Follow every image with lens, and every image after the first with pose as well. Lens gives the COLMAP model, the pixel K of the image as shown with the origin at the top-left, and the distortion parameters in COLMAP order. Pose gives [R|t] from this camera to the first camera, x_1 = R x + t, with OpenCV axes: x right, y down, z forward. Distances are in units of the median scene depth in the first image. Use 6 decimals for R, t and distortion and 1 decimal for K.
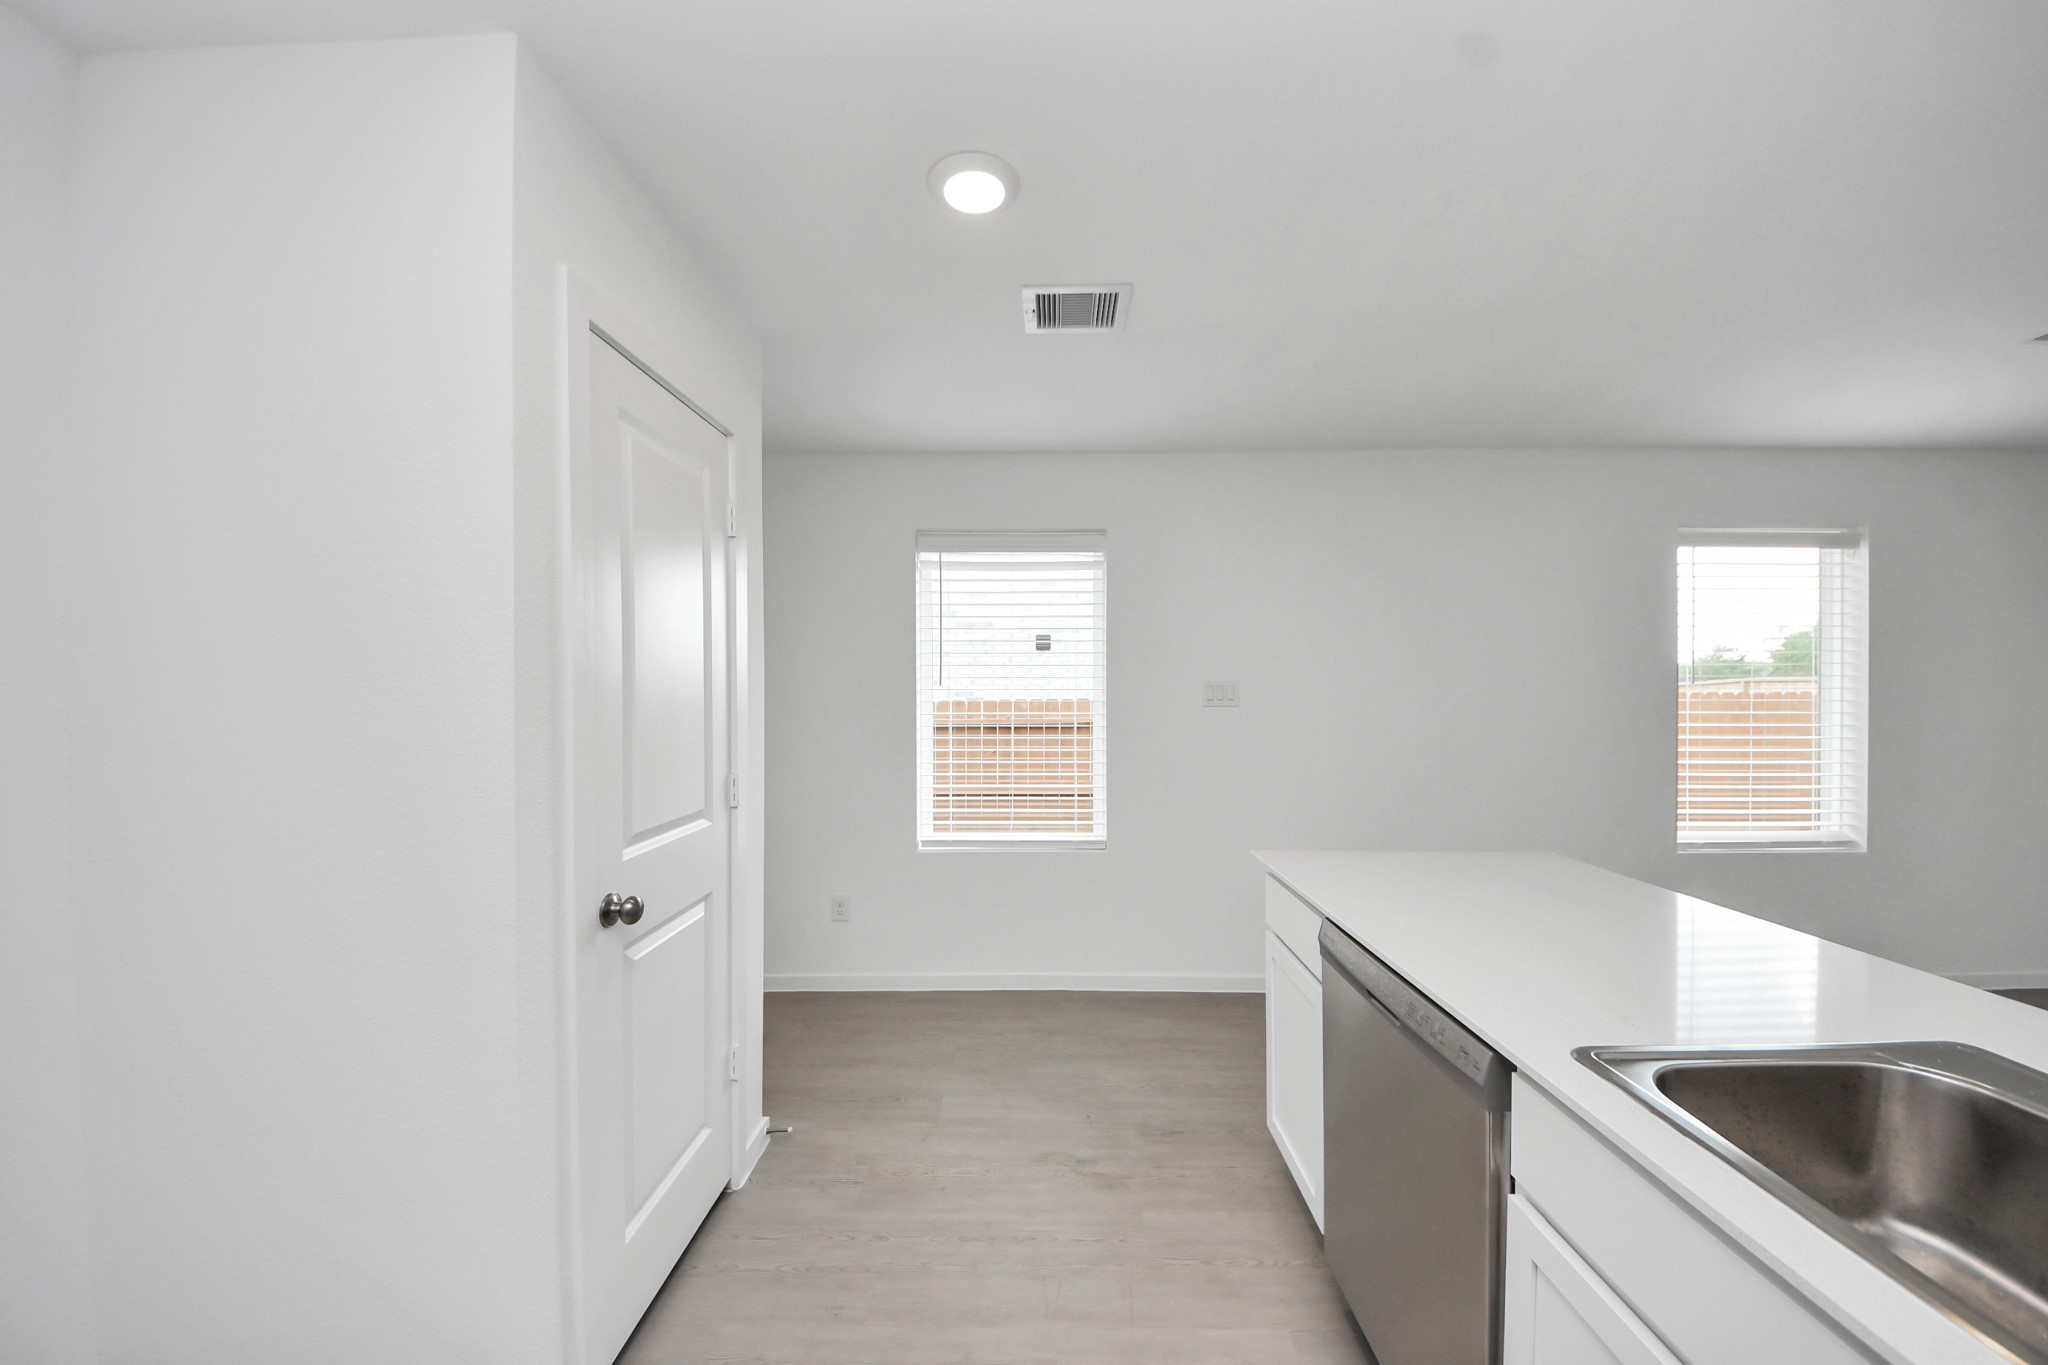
lens RADIAL K [[721.7, 0, 1024.4], [0, 721.7, 686.0], [0, 0, 1]] dist [0.018641, -0.000174]
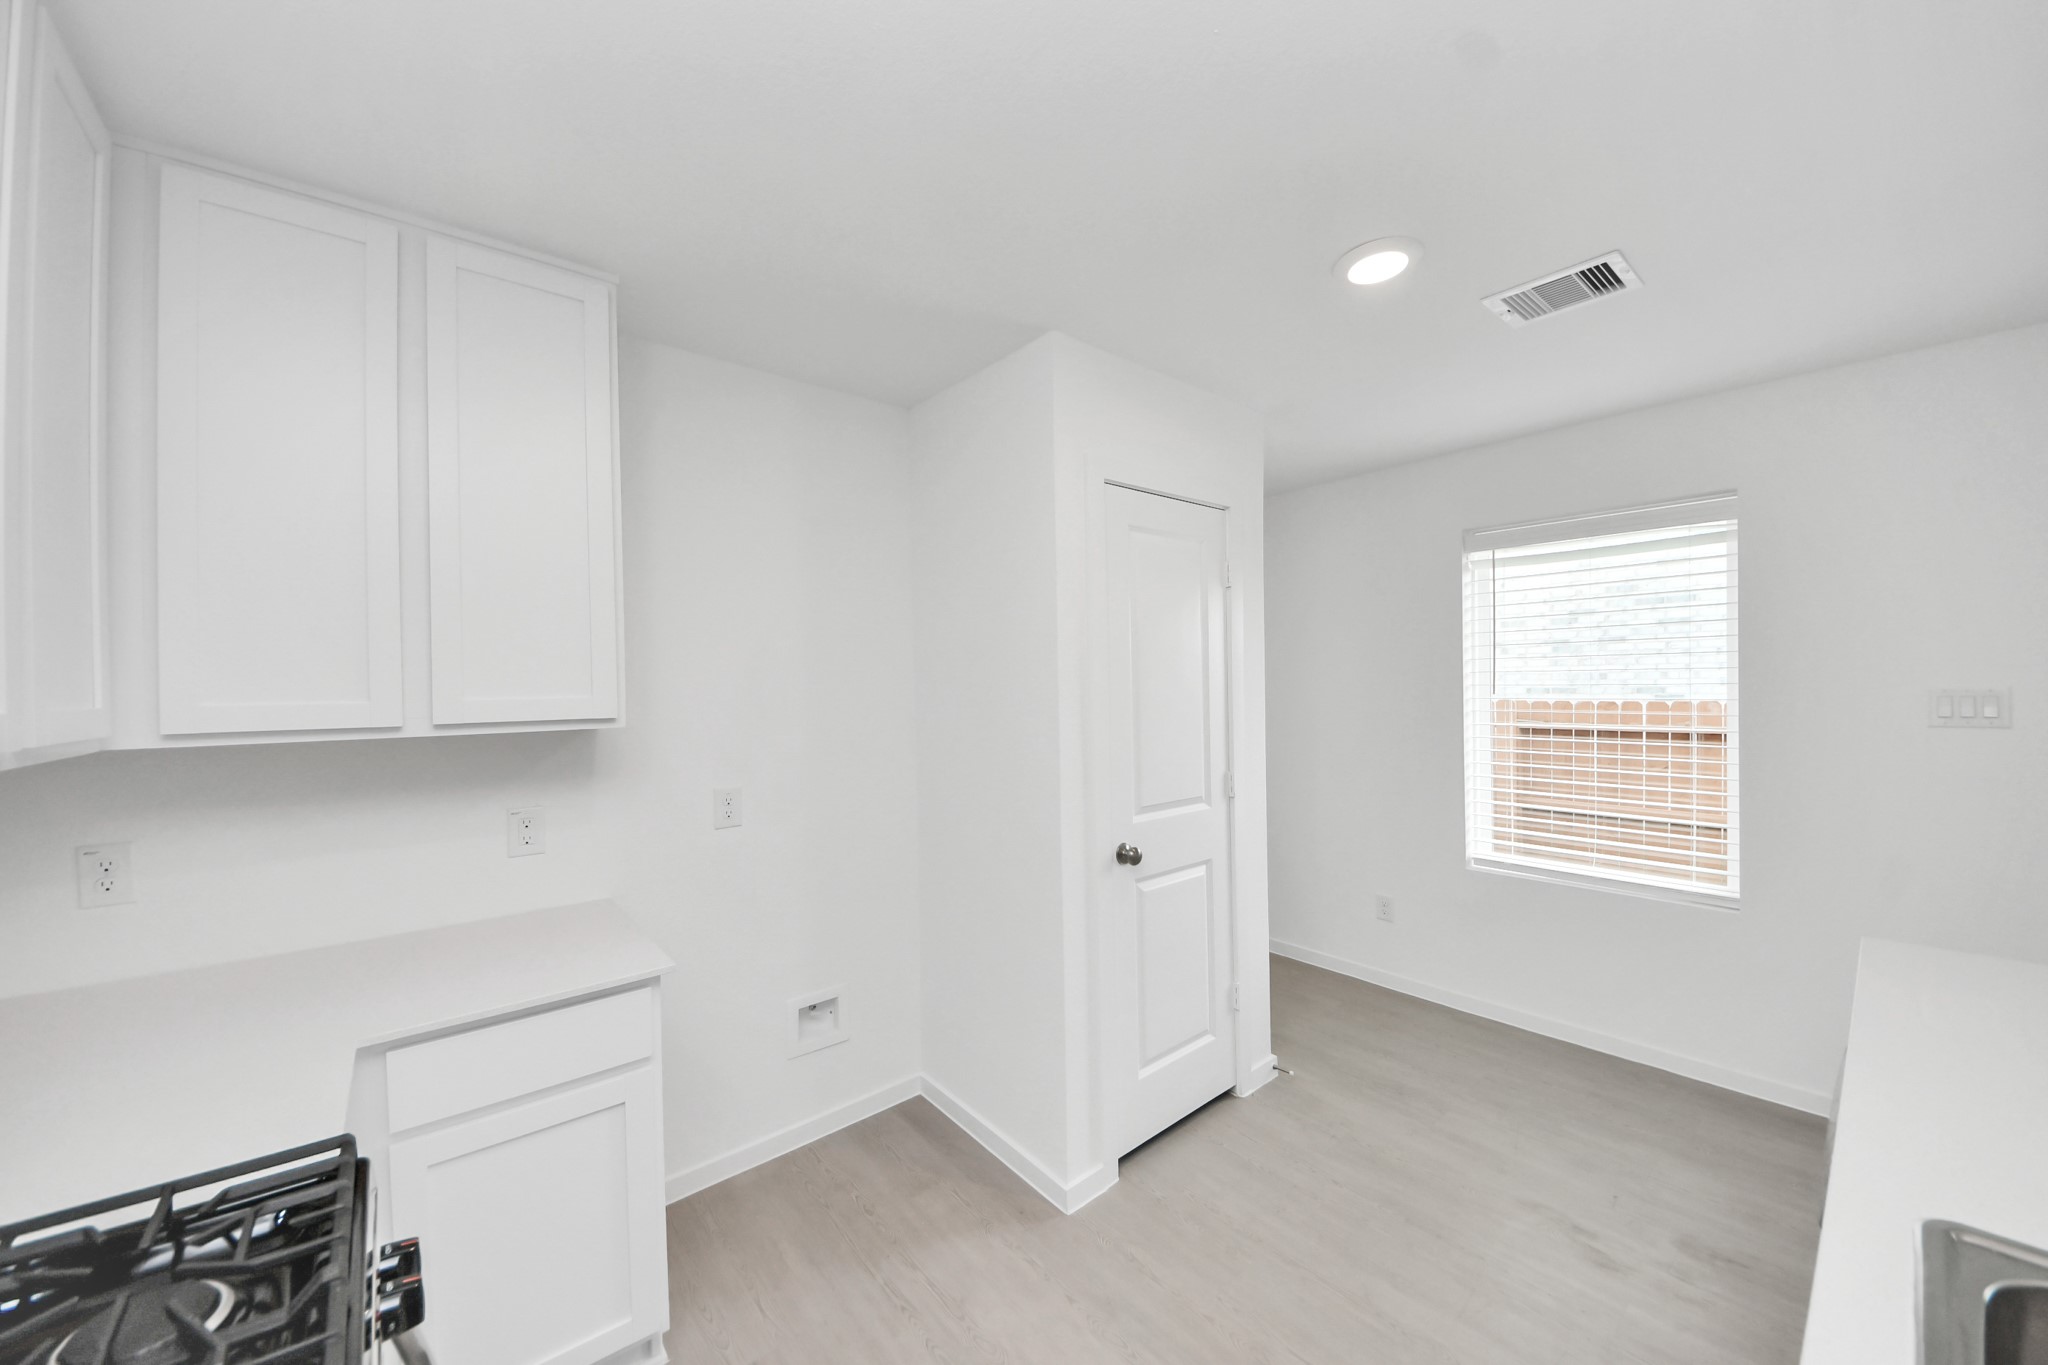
lens RADIAL K [[721.7, 0, 1024.4], [0, 721.7, 686.0], [0, 0, 1]] dist [0.018641, -0.000174]
pose [[0.665383, -0.005938, -0.746478, 0.255843], [0.014479, 0.999883, 0.004952, -0.033736], [0.746362, -0.014103, 0.665391, -0.100715]]
